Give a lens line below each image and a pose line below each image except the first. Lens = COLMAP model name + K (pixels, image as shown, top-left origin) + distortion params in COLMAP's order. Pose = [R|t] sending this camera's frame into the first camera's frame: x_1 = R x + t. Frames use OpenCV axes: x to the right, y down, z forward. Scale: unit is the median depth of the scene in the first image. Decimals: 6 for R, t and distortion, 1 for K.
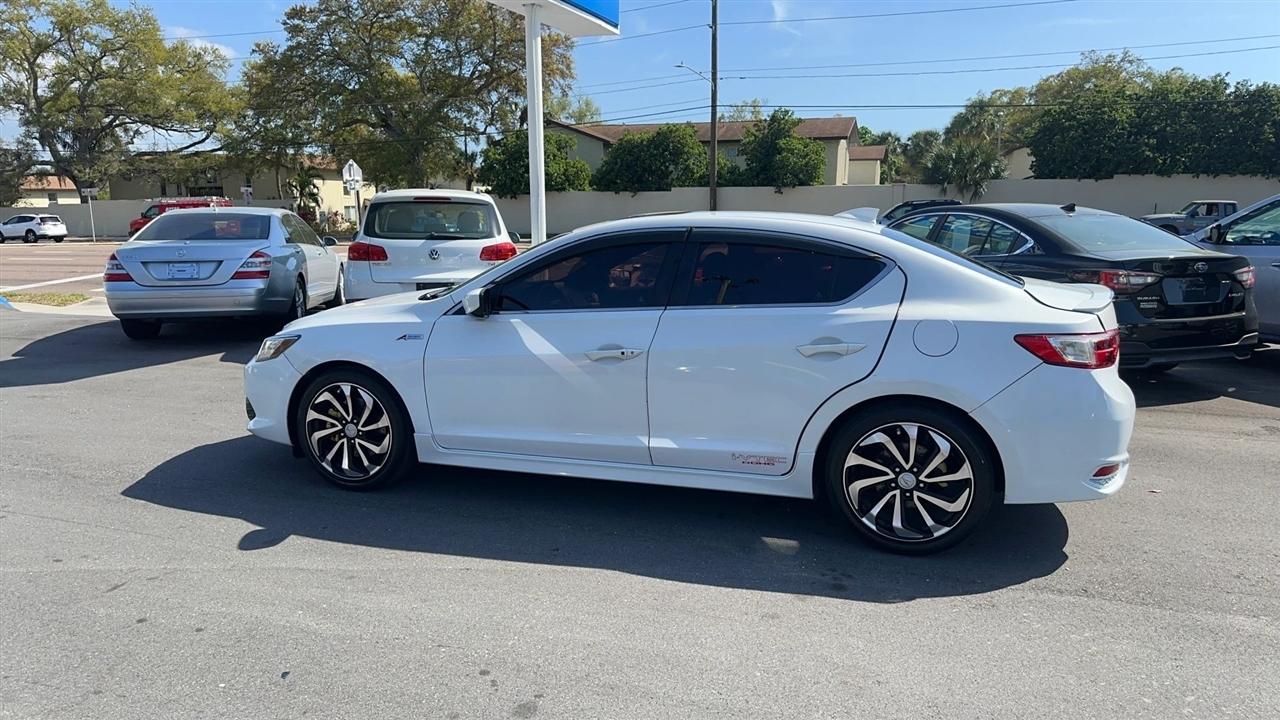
lens RADIAL K [[886.0, 0, 647.9], [0, 886.0, 358.2], [0, 0, 1]] dist [0.035035, -0.038826]
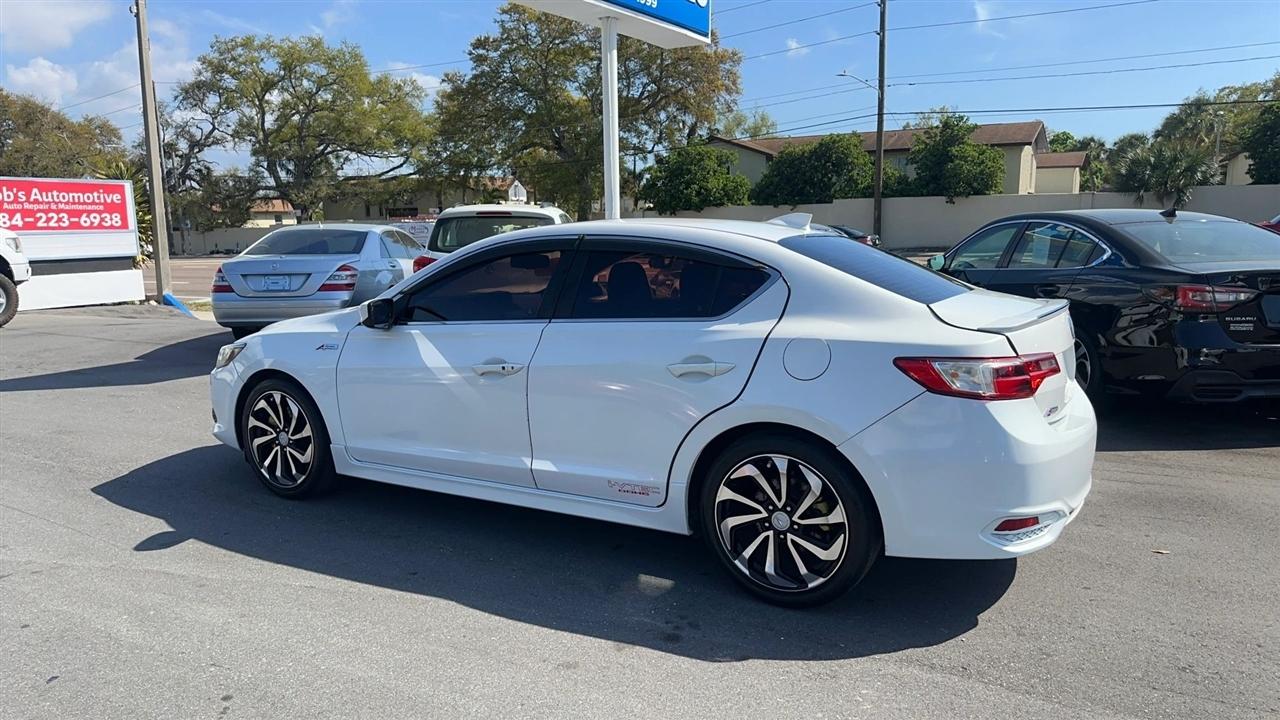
lens RADIAL K [[880.3, 0, 640.0], [0, 880.3, 360.0], [0, 0, 1]] dist [0.100939, -0.165502]
pose [[0.977386, 0.021664, -0.210349, 0.132842], [-0.024920, 0.999607, -0.012842, -0.002568], [0.209988, 0.017793, 0.977542, 0.044536]]
